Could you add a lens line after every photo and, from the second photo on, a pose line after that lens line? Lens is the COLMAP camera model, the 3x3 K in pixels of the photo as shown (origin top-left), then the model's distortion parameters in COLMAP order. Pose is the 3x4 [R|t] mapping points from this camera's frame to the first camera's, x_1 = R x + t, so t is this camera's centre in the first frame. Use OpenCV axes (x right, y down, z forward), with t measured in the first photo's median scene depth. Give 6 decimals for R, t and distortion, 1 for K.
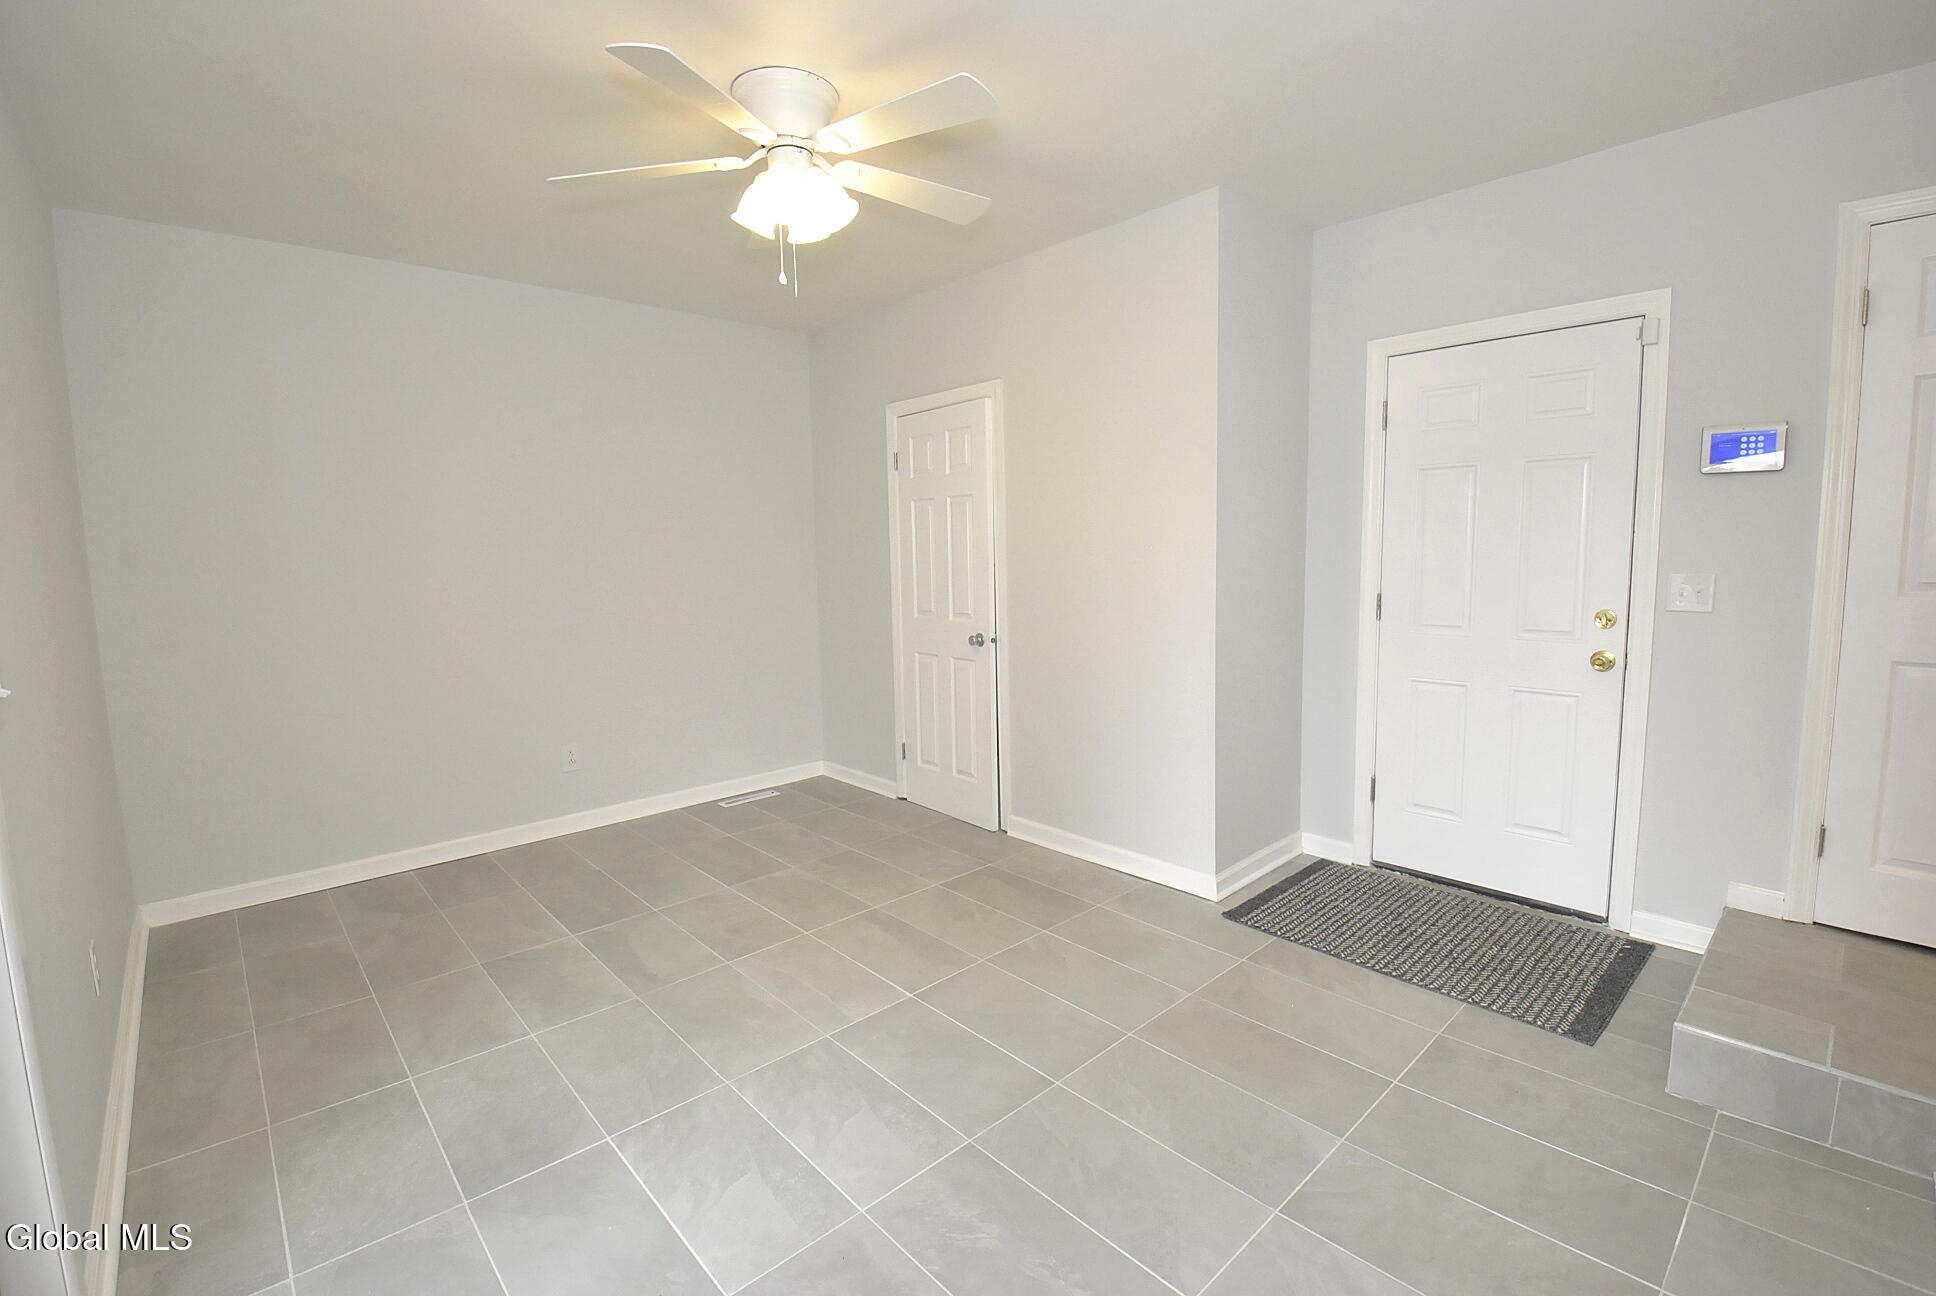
lens RADIAL K [[852.0, 0, 971.2], [0, 852.0, 641.0], [0, 0, 1]] dist [0.014481, -0.020006]
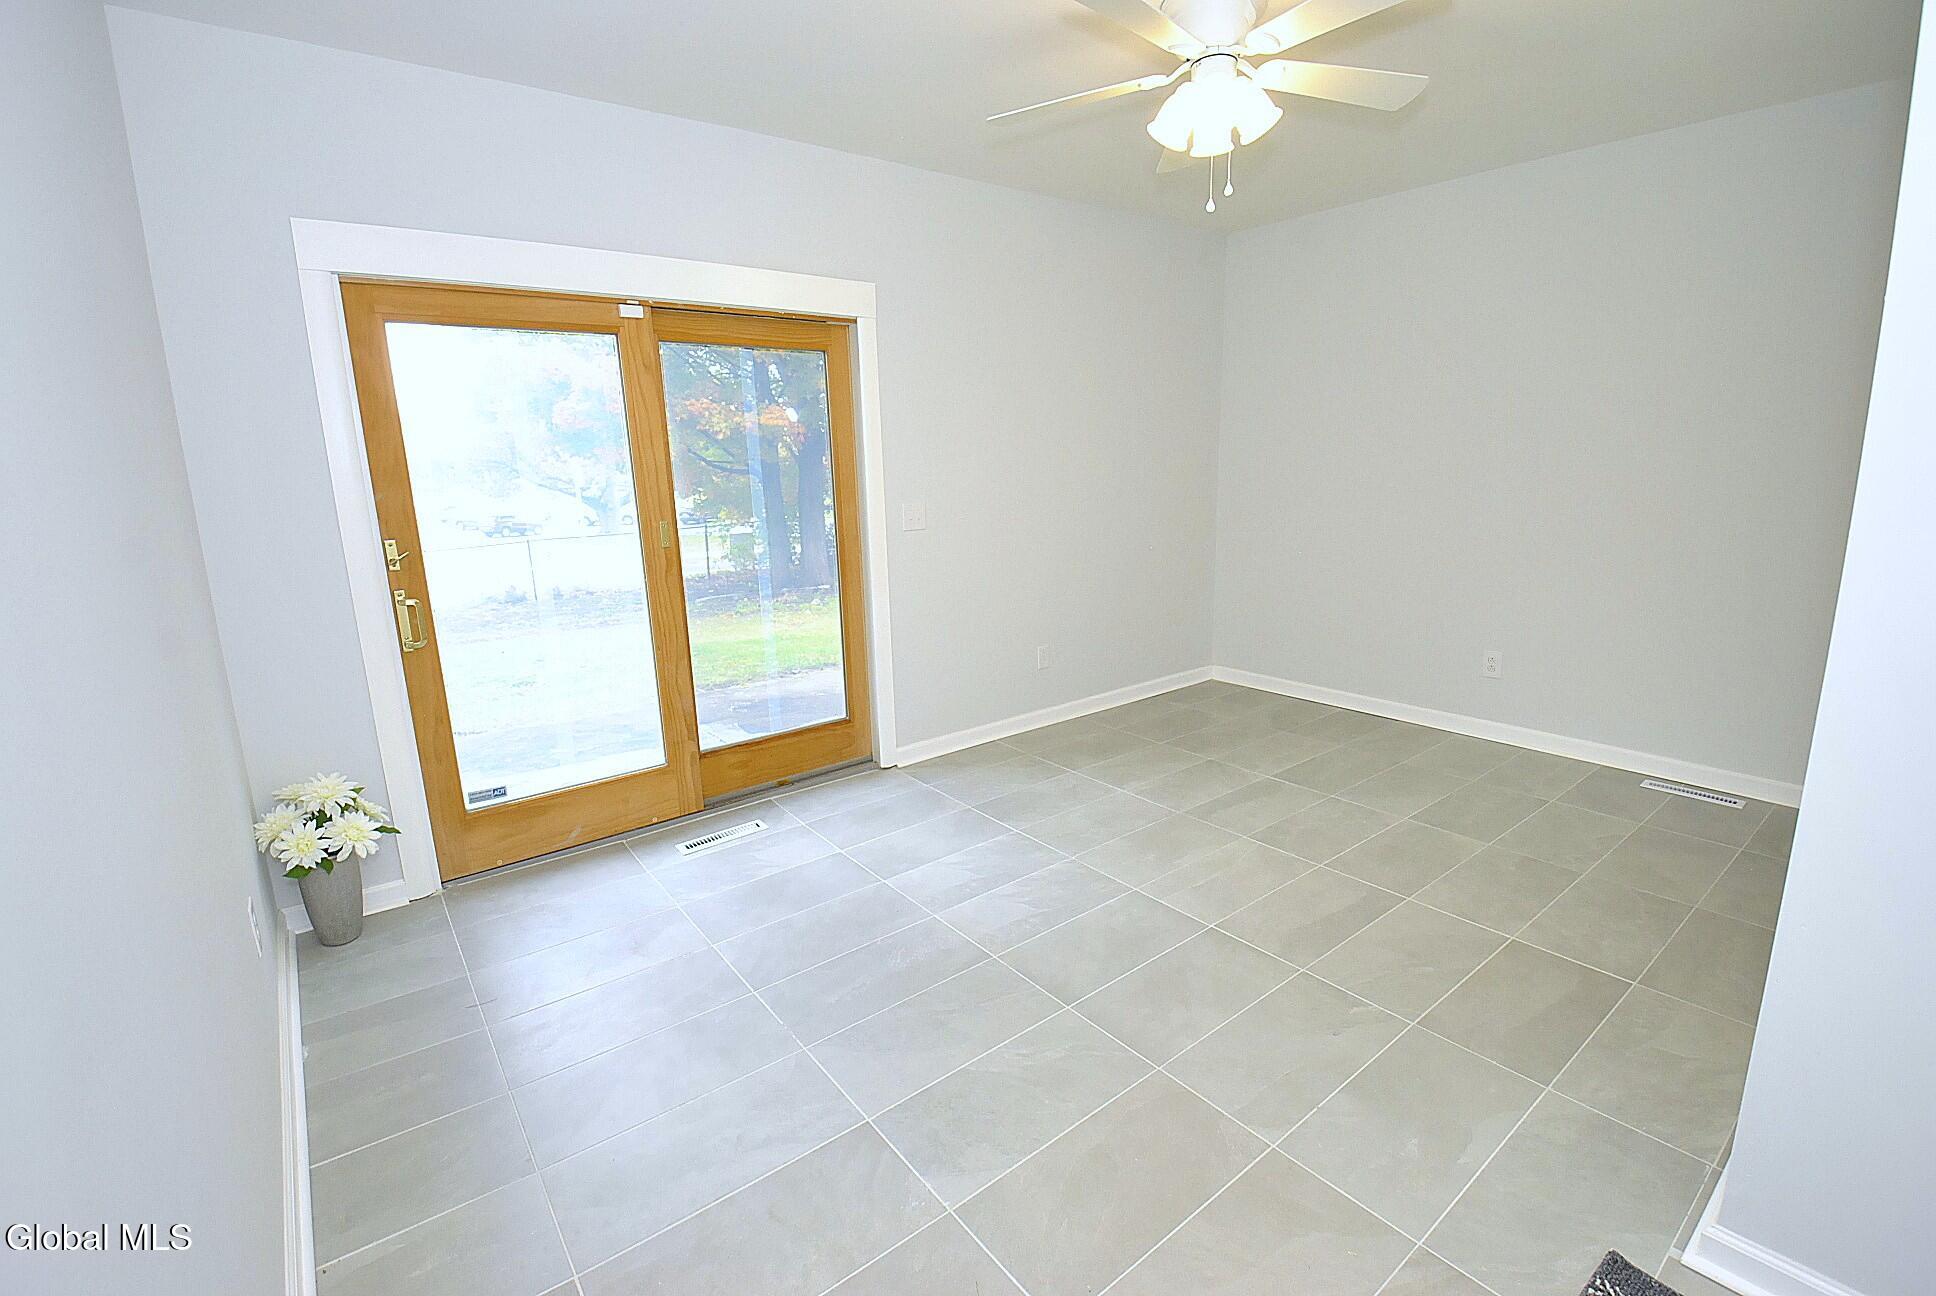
lens RADIAL K [[852.0, 0, 971.2], [0, 852.0, 641.0], [0, 0, 1]] dist [0.014481, -0.020006]
pose [[-0.078705, 0.228400, -0.970381, 0.828643], [-0.087378, 0.968074, 0.234944, -0.103586], [0.993061, 0.103281, -0.056235, 0.758955]]
